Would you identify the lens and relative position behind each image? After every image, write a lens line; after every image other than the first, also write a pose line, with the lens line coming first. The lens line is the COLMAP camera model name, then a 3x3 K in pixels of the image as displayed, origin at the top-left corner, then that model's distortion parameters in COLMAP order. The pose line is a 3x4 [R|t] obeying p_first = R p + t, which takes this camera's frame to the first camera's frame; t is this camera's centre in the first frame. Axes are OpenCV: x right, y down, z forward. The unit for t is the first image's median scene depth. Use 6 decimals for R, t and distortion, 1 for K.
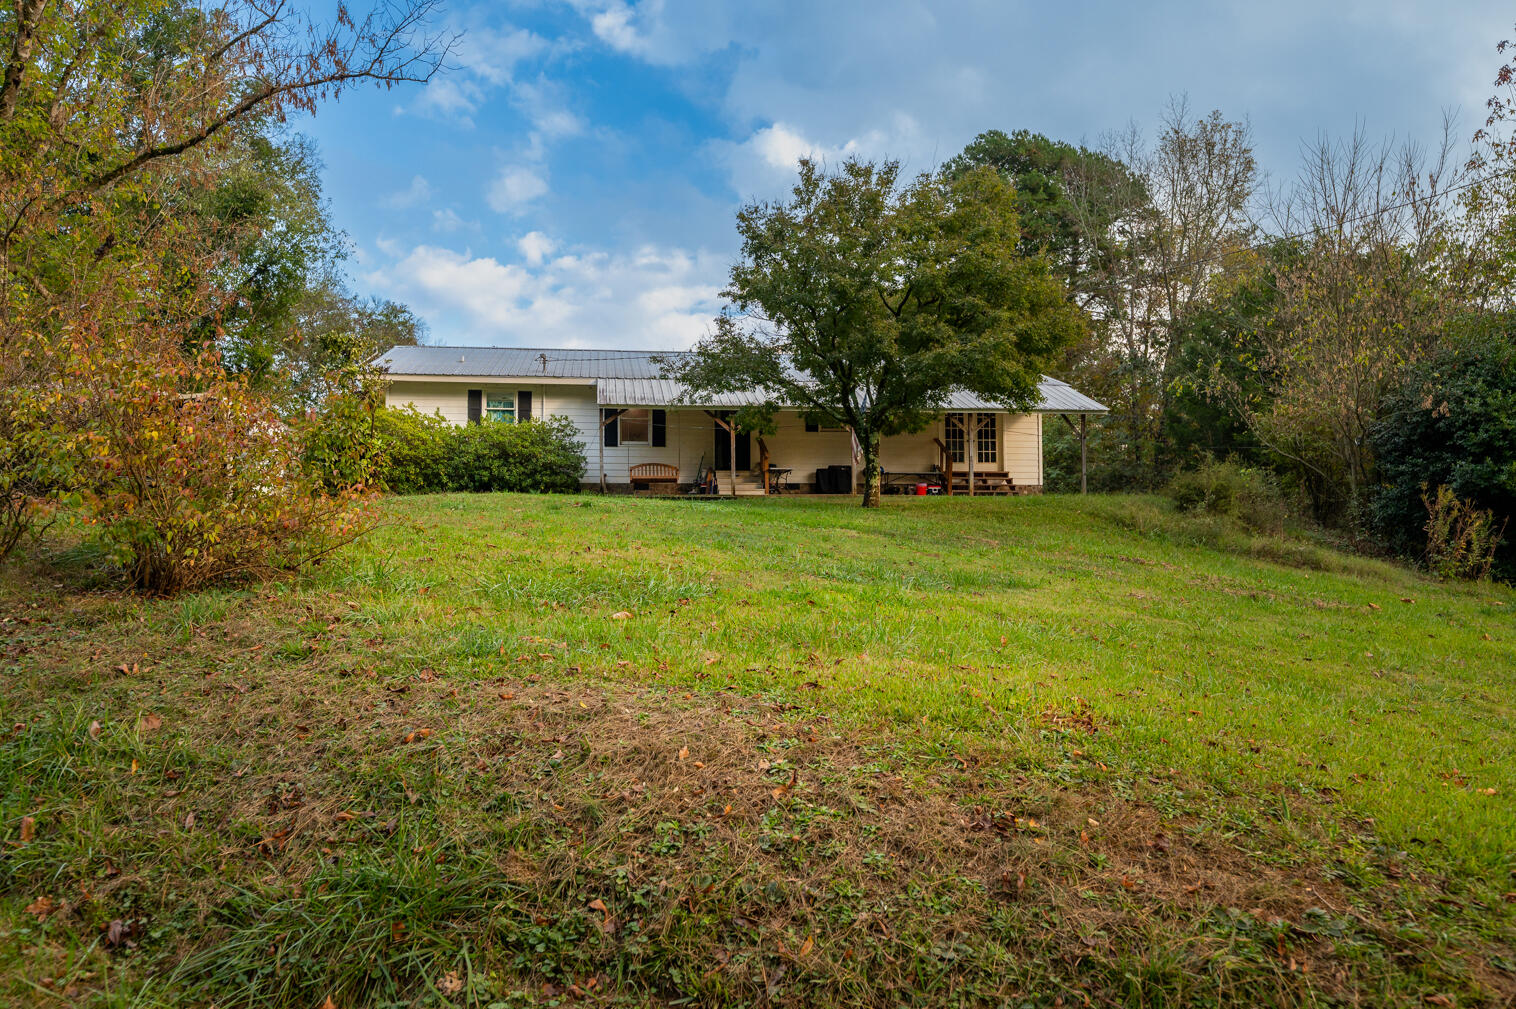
lens RADIAL K [[1049.6, 0, 762.4], [0, 1049.6, 563.6], [0, 0, 1]] dist [-0.003671, 0.001504]
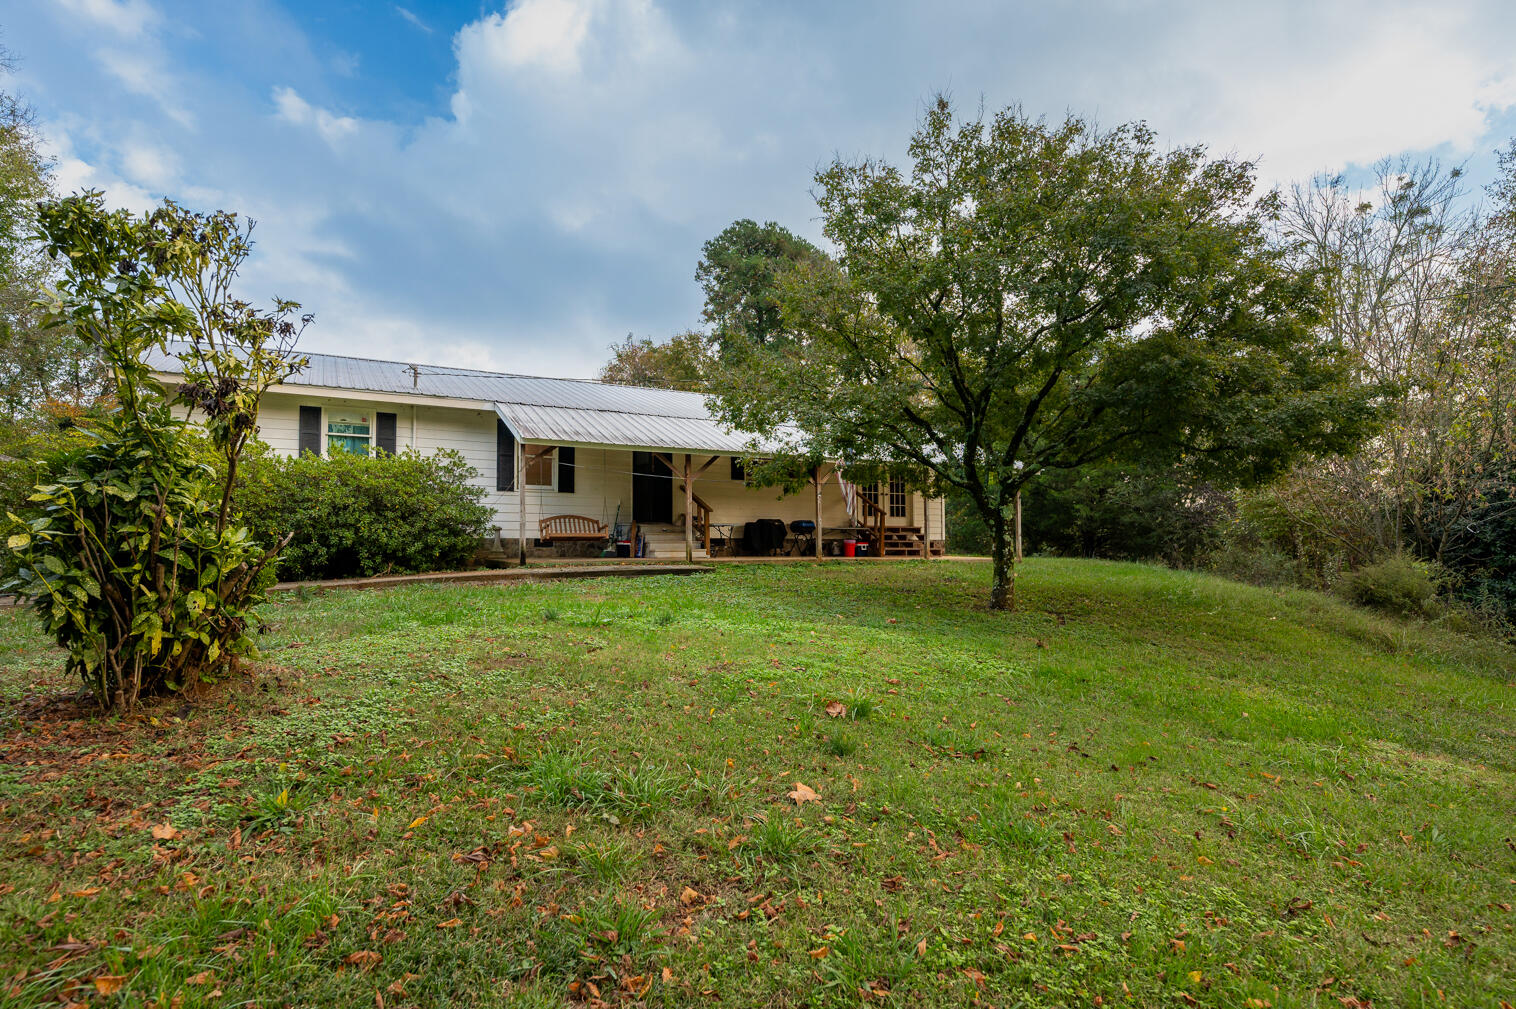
lens RADIAL K [[785.8, 0, 764.7], [0, 785.8, 547.8], [0, 0, 1]] dist [-0.003891, 0.000463]
pose [[0.938573, 0.006107, 0.345028, -0.170657], [-0.000725, 0.999876, -0.015725, -0.063076], [-0.345081, 0.014509, 0.938461, 0.405408]]
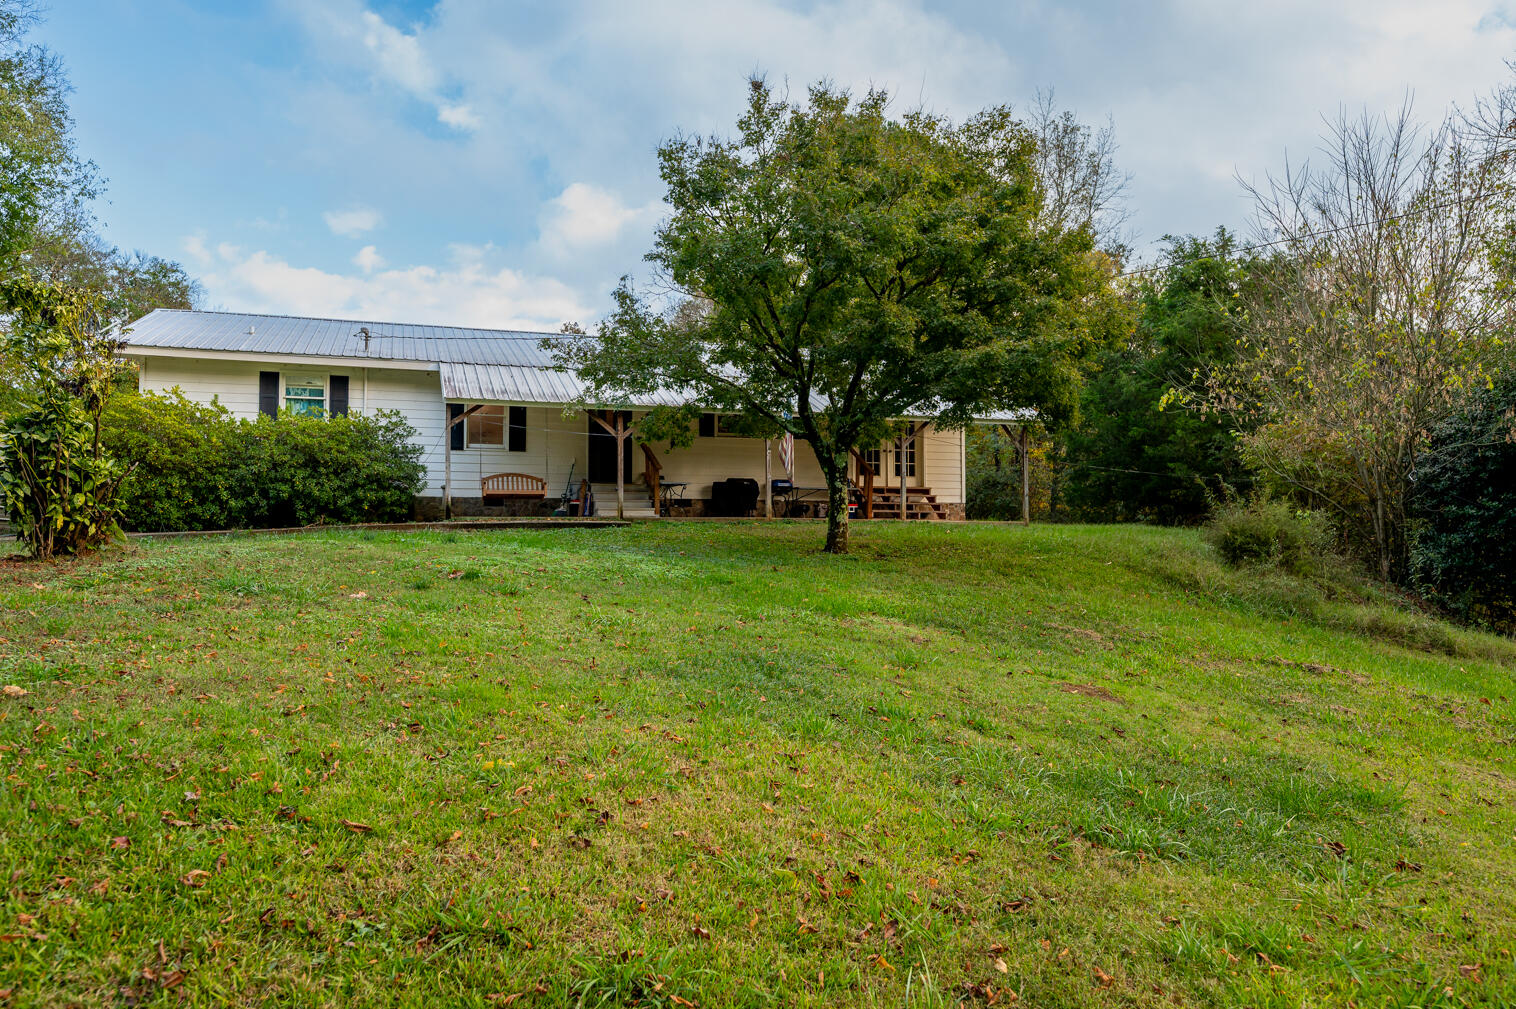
lens RADIAL K [[1049.6, 0, 768.2], [0, 1049.6, 540.3], [0, 0, 1]] dist [-0.003671, 0.001504]
pose [[0.982895, 0.006843, 0.184039, -0.060508], [-0.005189, 0.999942, -0.009467, -0.039869], [-0.184093, 0.008350, 0.982873, 0.198020]]
